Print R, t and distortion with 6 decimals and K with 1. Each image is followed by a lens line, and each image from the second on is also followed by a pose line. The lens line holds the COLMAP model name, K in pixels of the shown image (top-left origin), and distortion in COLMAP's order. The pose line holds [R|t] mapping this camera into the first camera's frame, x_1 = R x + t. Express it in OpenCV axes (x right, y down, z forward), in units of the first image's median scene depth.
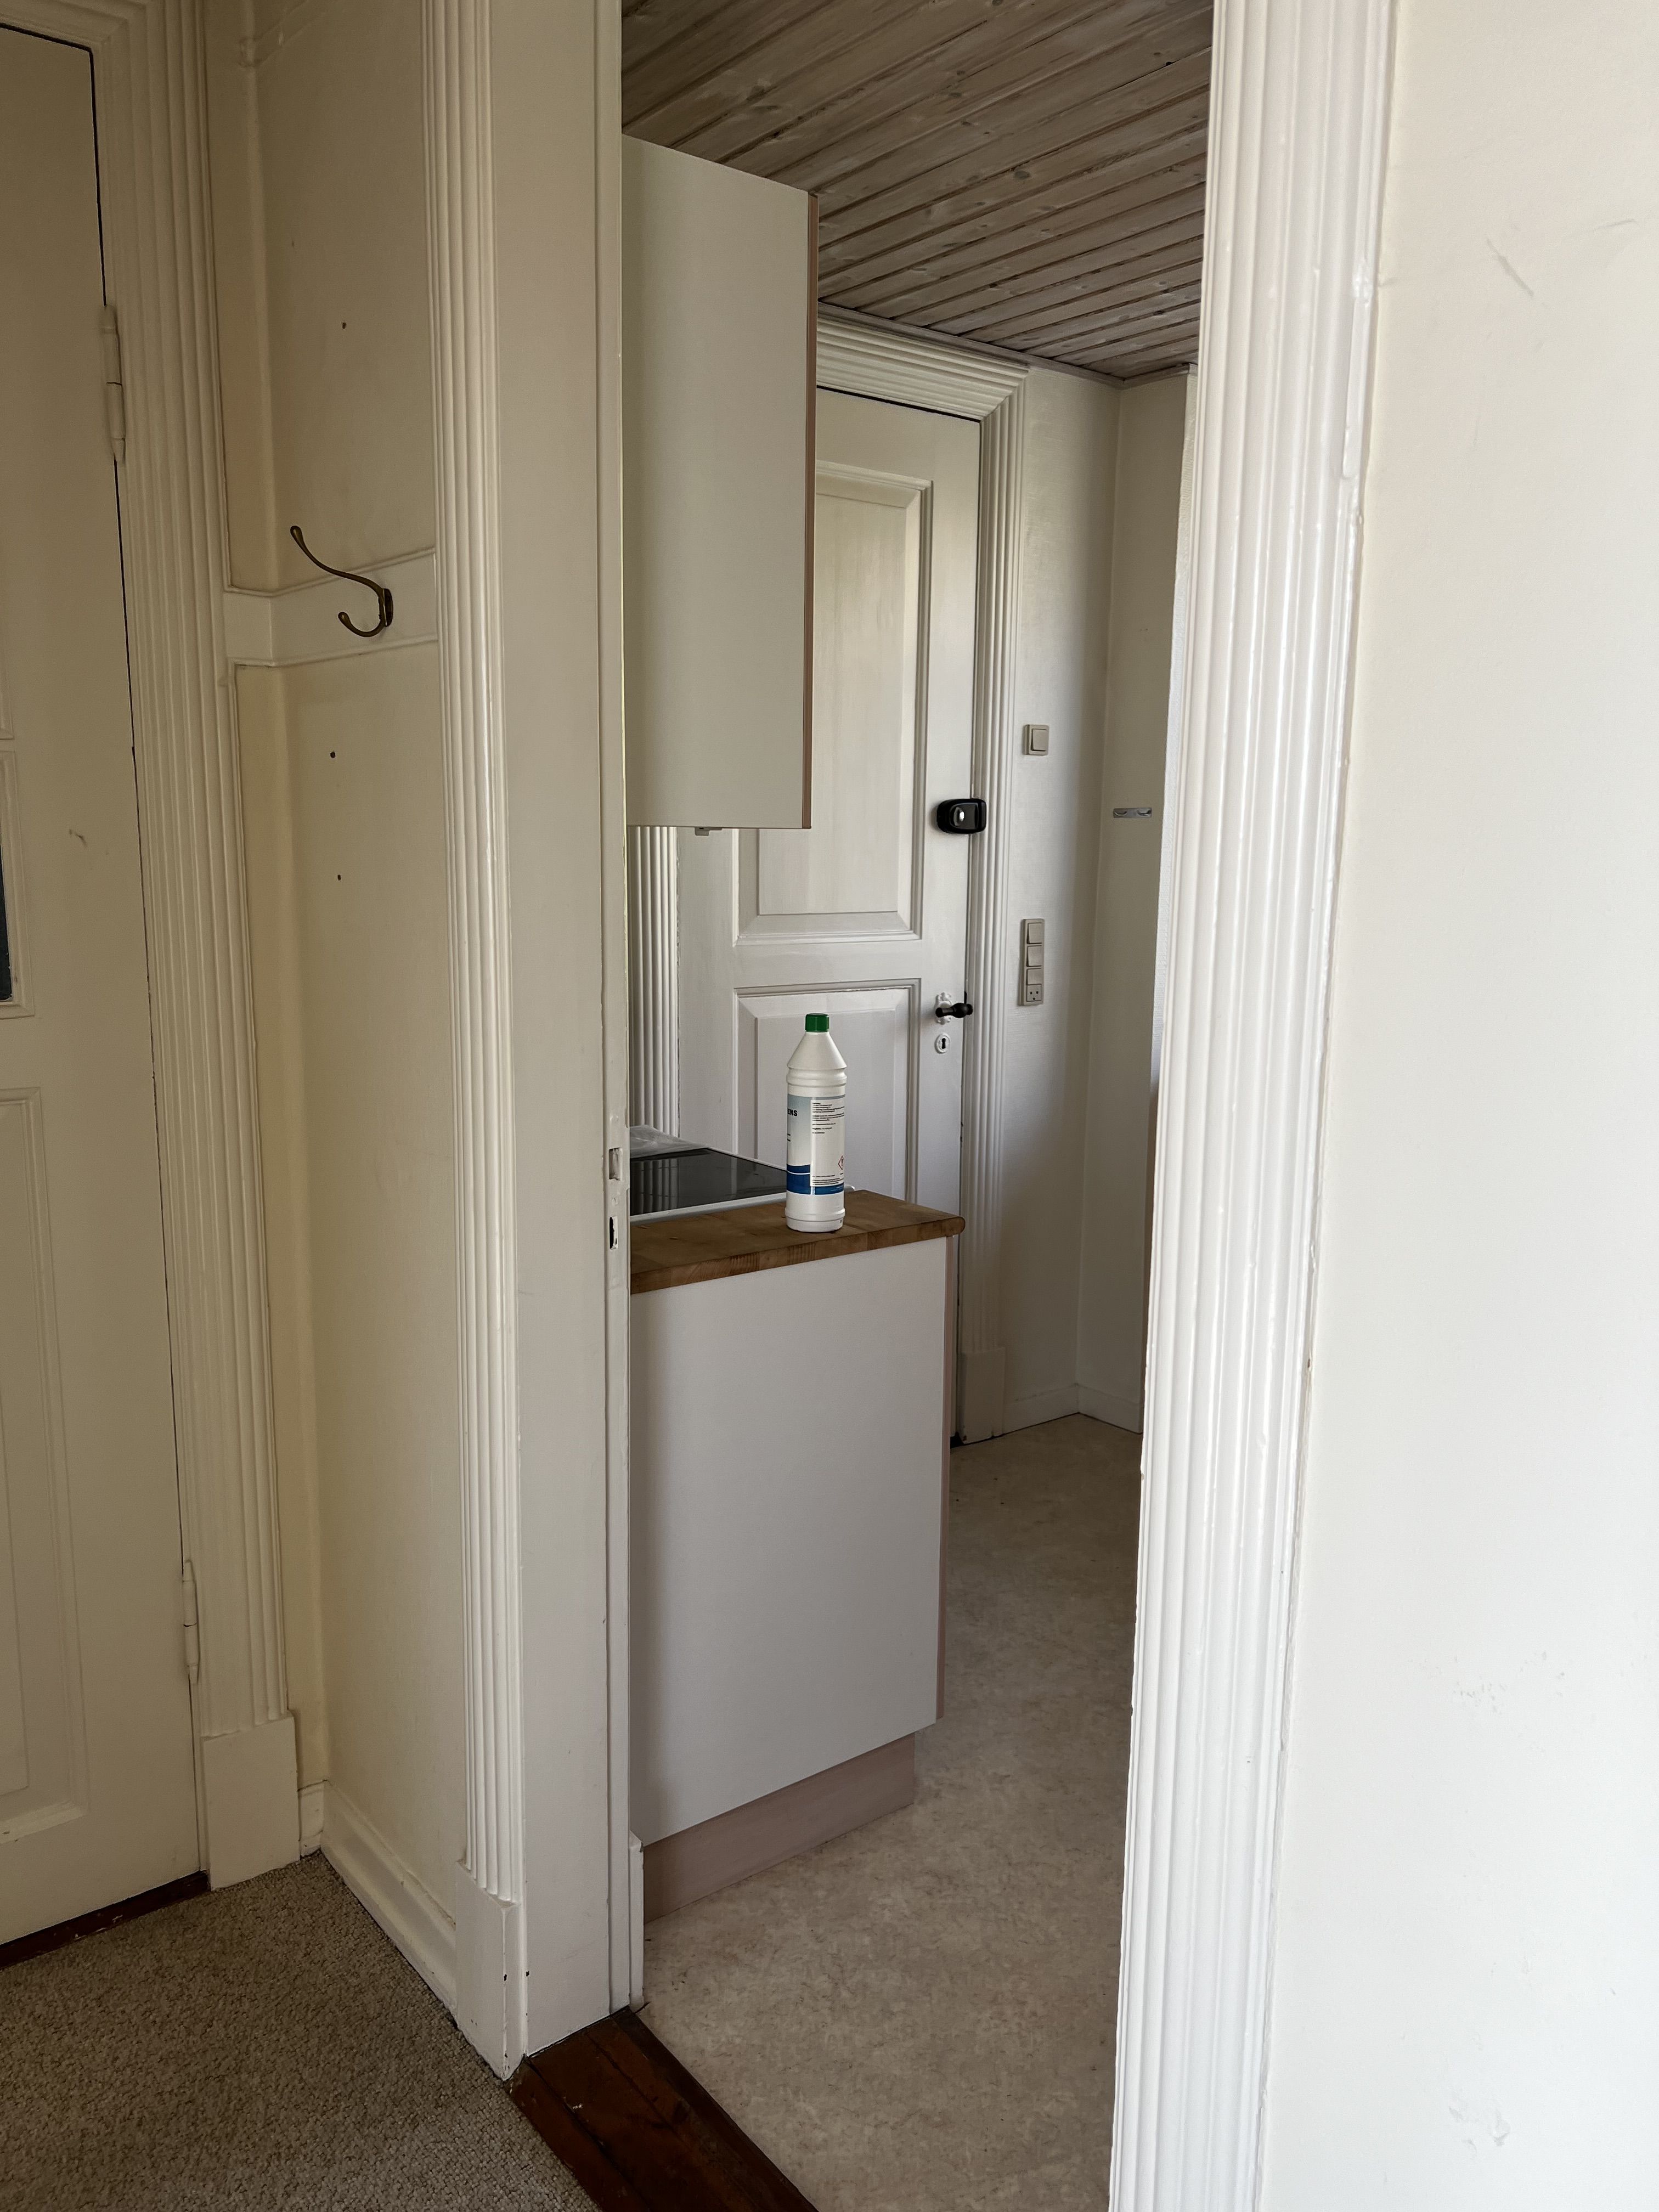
lens RADIAL K [[1666.6, 0, 829.5], [0, 1666.6, 1106.0], [0, 0, 1]] dist [0.057150, -0.068220]
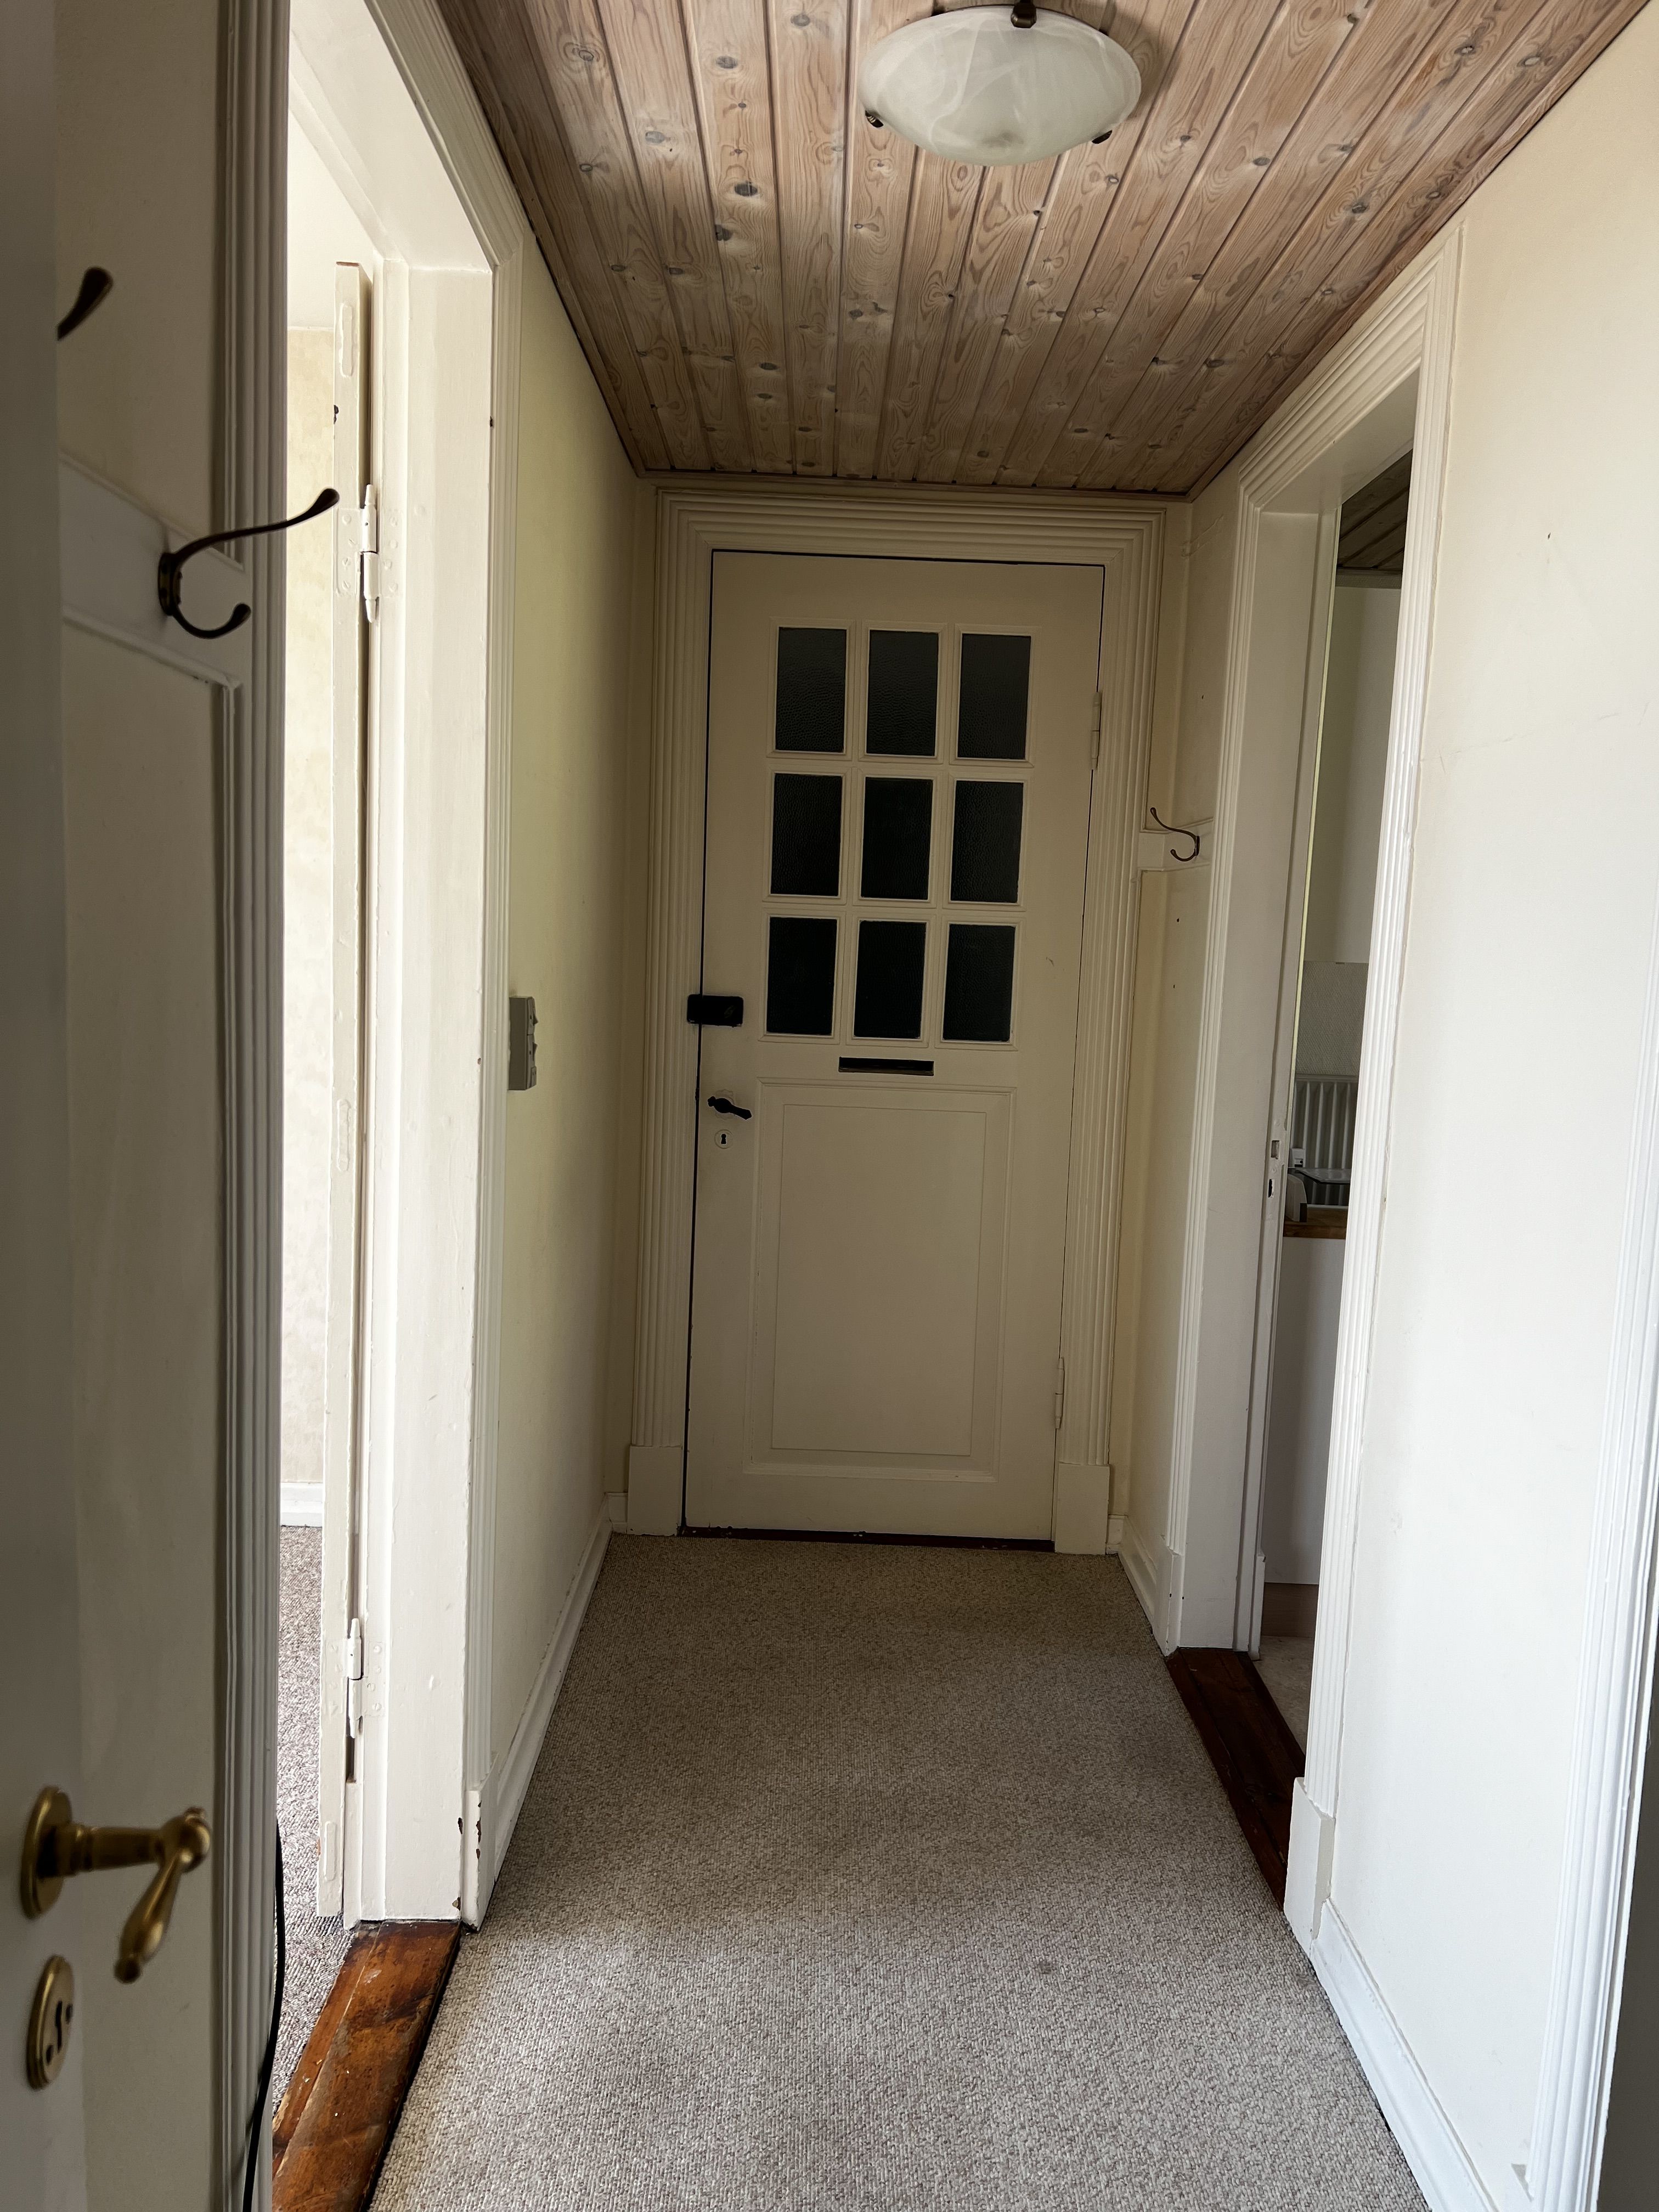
lens RADIAL K [[1666.6, 0, 829.5], [0, 1666.6, 1106.0], [0, 0, 1]] dist [0.057150, -0.068220]
pose [[0.788243, 0.087333, -0.609135, 0.525600], [-0.133377, 0.990594, -0.030572, 0.096569], [0.600735, 0.105343, 0.792477, -0.643141]]
